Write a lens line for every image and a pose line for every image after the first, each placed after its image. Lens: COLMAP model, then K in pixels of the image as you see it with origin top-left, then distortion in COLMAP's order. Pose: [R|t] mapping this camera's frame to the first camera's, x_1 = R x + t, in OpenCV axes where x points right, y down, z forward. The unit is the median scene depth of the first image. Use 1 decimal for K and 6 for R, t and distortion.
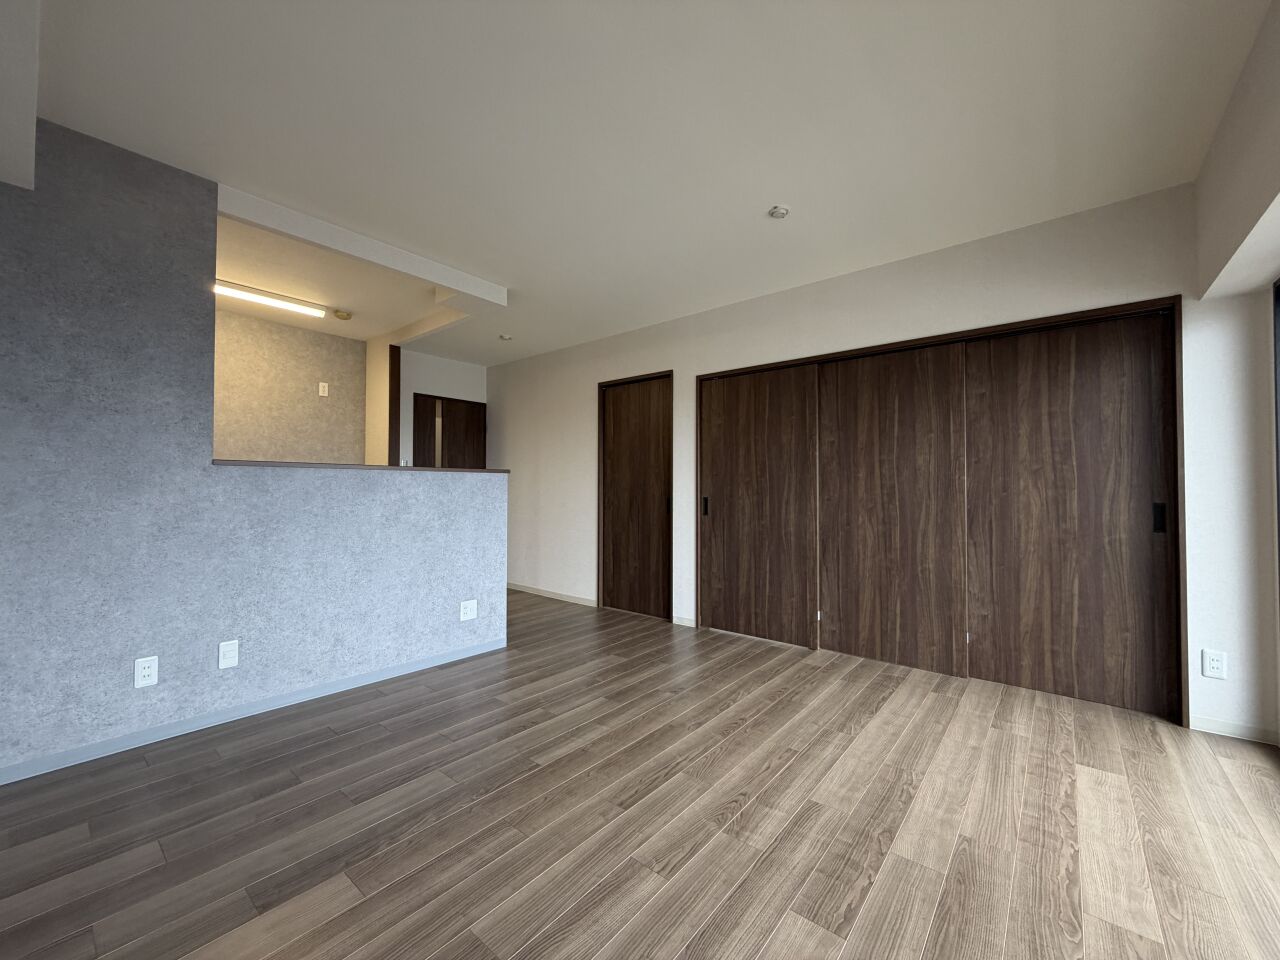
lens RADIAL K [[508.9, 0, 634.5], [0, 508.9, 478.6], [0, 0, 1]] dist [-0.002884, 0.000785]
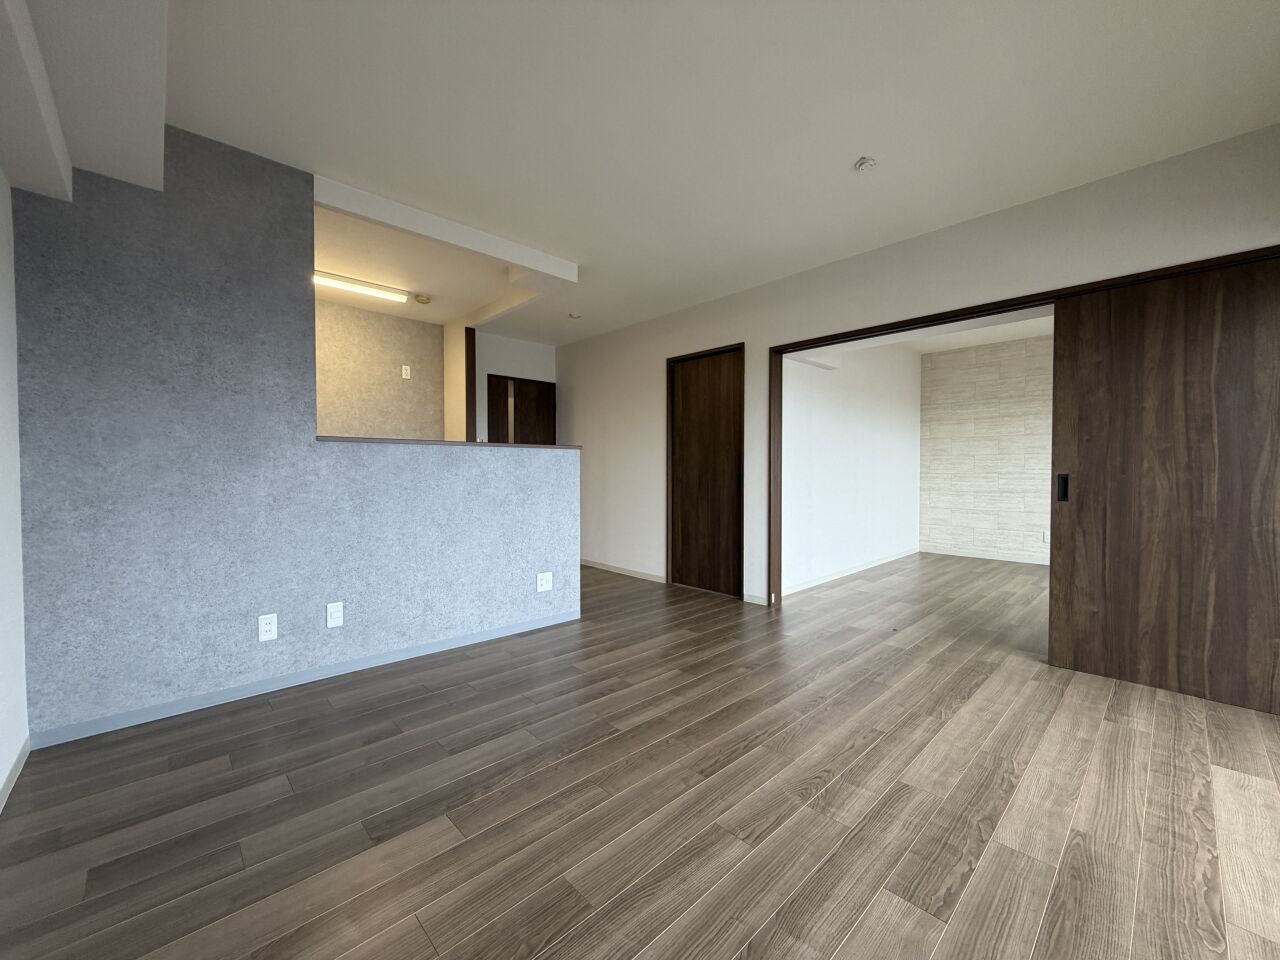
lens RADIAL K [[508.9, 0, 634.6], [0, 508.9, 479.0], [0, 0, 1]] dist [-0.002884, 0.000785]
pose [[0.992669, 0.000162, -0.120861, -0.028759], [0.004443, 0.999274, 0.037829, 0.016715], [0.120779, -0.038089, 0.991948, 0.005232]]
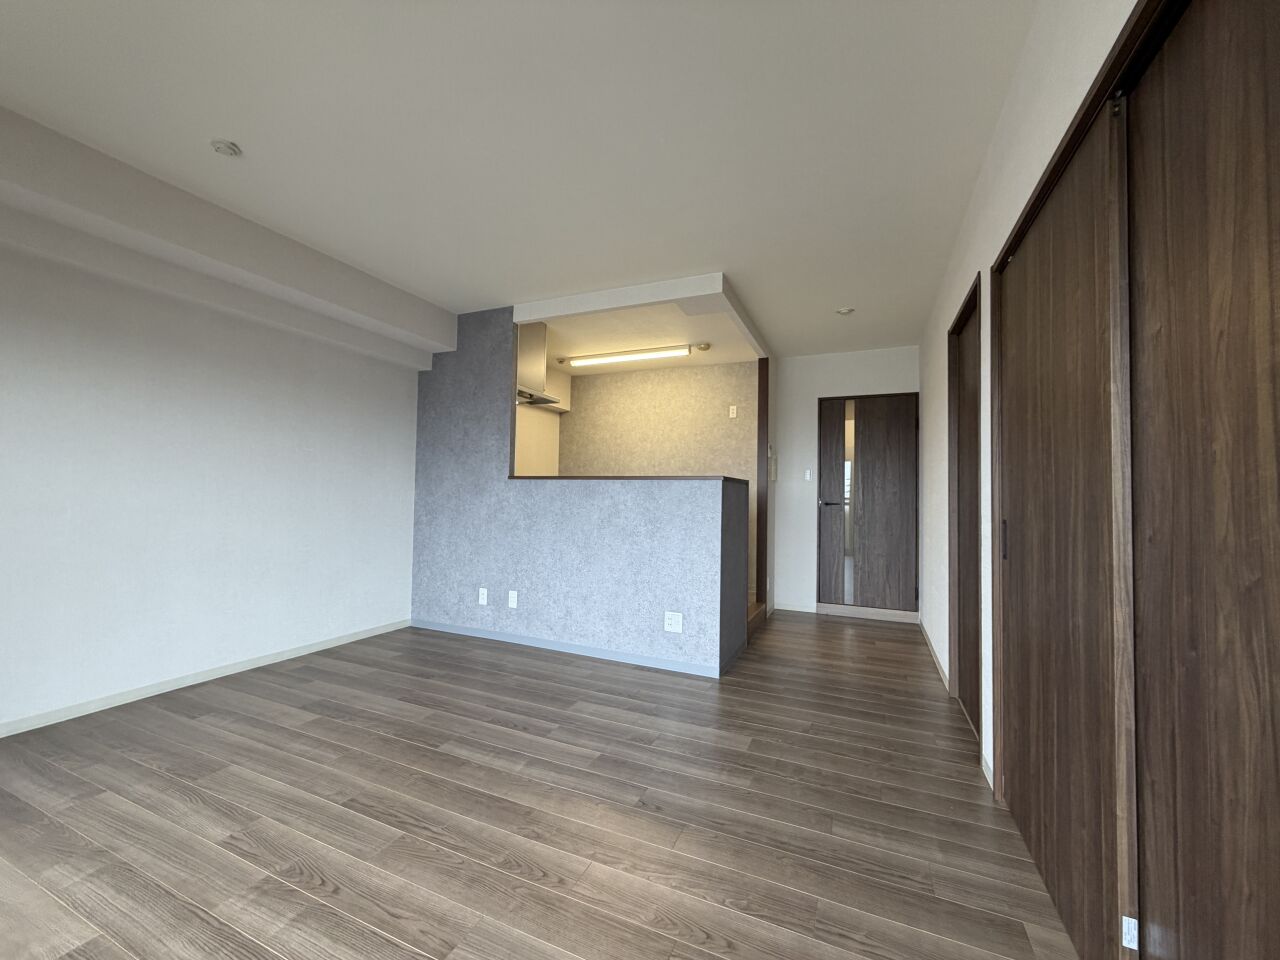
lens RADIAL K [[508.9, 0, 640.7], [0, 508.9, 481.4], [0, 0, 1]] dist [-0.002884, 0.000785]
pose [[0.279083, -0.025522, -0.959928, 0.878070], [0.001312, 0.999656, -0.026196, 0.023411], [0.960266, 0.006051, 0.279020, 0.986805]]
